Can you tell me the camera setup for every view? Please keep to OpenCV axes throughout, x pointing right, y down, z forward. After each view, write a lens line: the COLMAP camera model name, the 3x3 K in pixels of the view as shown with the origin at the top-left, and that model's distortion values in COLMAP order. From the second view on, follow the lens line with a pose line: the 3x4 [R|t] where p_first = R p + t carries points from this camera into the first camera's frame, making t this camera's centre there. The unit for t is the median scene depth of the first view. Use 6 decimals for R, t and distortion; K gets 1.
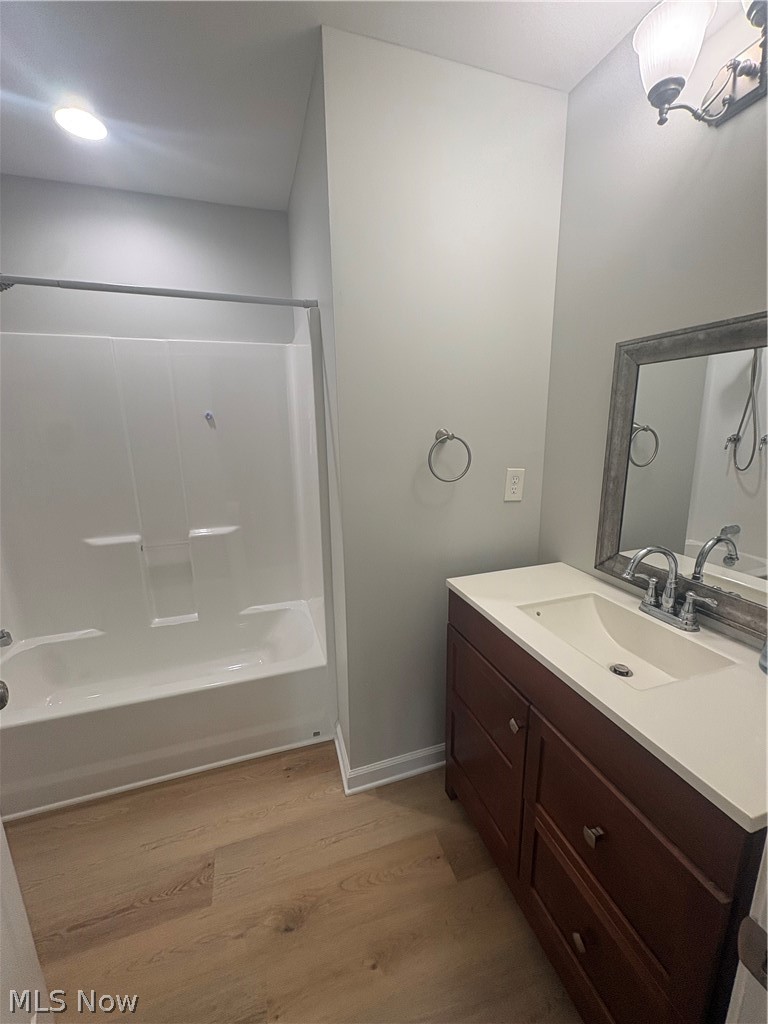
lens RADIAL K [[403.6, 0, 382.4], [0, 403.6, 501.8], [0, 0, 1]] dist [-0.010695, 0.000857]
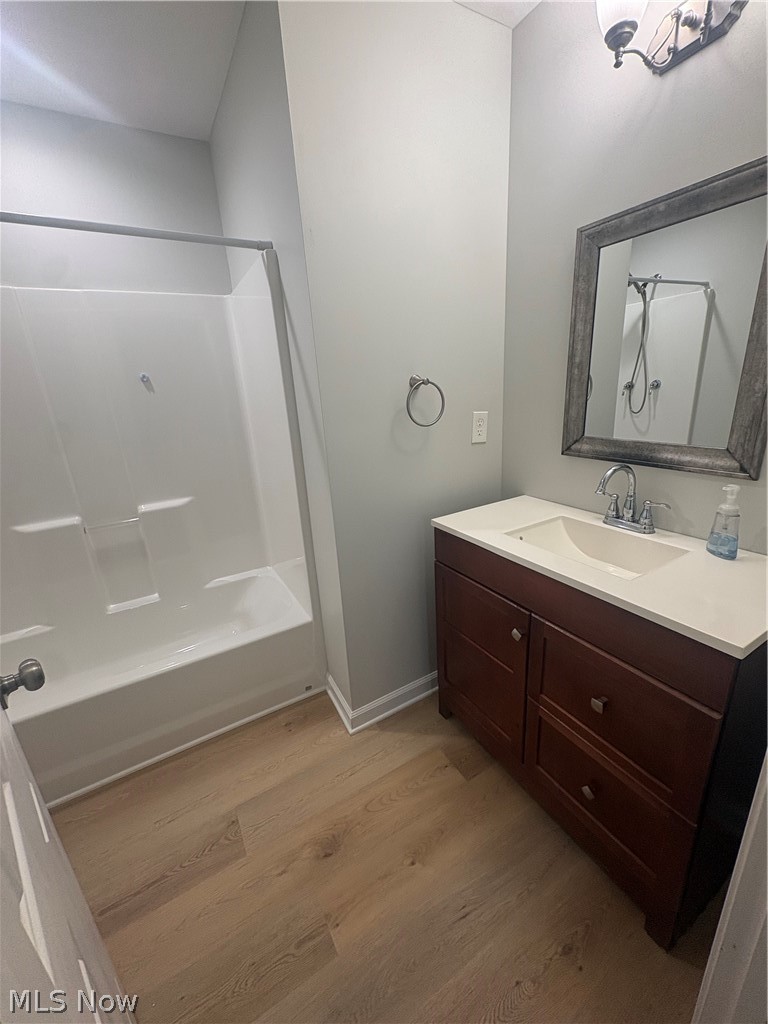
lens RADIAL K [[403.6, 0, 375.9], [0, 403.6, 505.3], [0, 0, 1]] dist [-0.010695, 0.000857]
pose [[0.977899, -0.098918, 0.184200, -0.174943], [0.083529, 0.992476, 0.089527, 0.048632], [-0.191669, -0.072162, 0.978803, -0.003620]]
